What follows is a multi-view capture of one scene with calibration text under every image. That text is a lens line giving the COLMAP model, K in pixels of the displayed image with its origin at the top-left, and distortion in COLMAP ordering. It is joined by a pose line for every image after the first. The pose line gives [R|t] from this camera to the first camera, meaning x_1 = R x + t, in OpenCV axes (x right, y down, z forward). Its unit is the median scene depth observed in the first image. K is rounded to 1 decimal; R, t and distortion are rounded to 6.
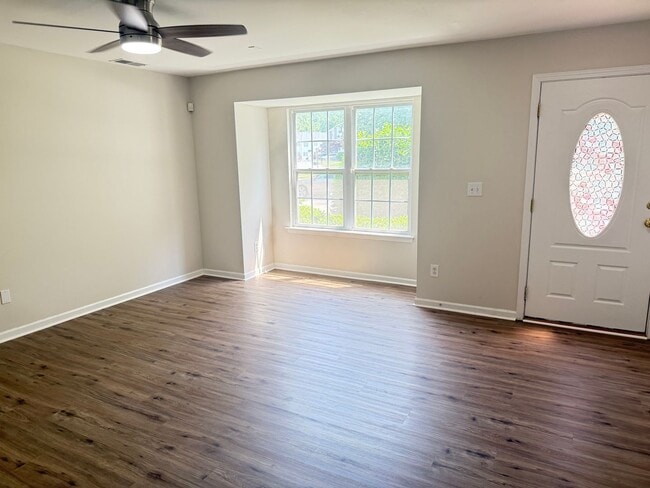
lens RADIAL K [[460.0, 0, 325.0], [0, 460.0, 244.0], [0, 0, 1]] dist [0.099768, -0.130475]
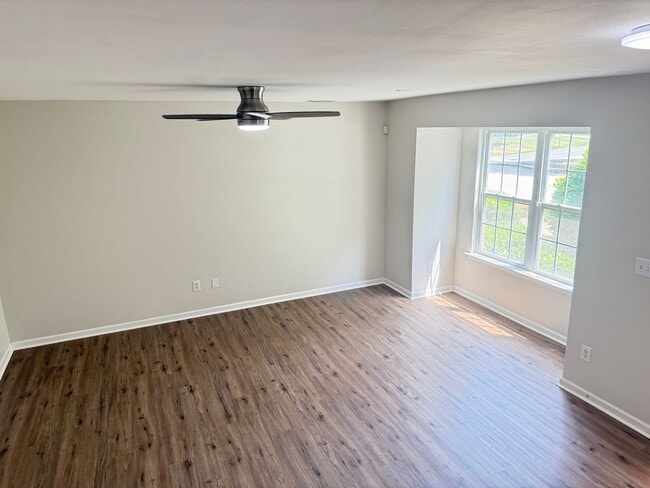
lens RADIAL K [[460.0, 0, 325.0], [0, 460.0, 244.0], [0, 0, 1]] dist [0.099768, -0.130475]
pose [[0.784669, 0.158725, -0.599250, 0.317343], [-0.109396, 0.986949, 0.118170, -0.165672], [0.610186, -0.027168, 0.791792, 0.079630]]
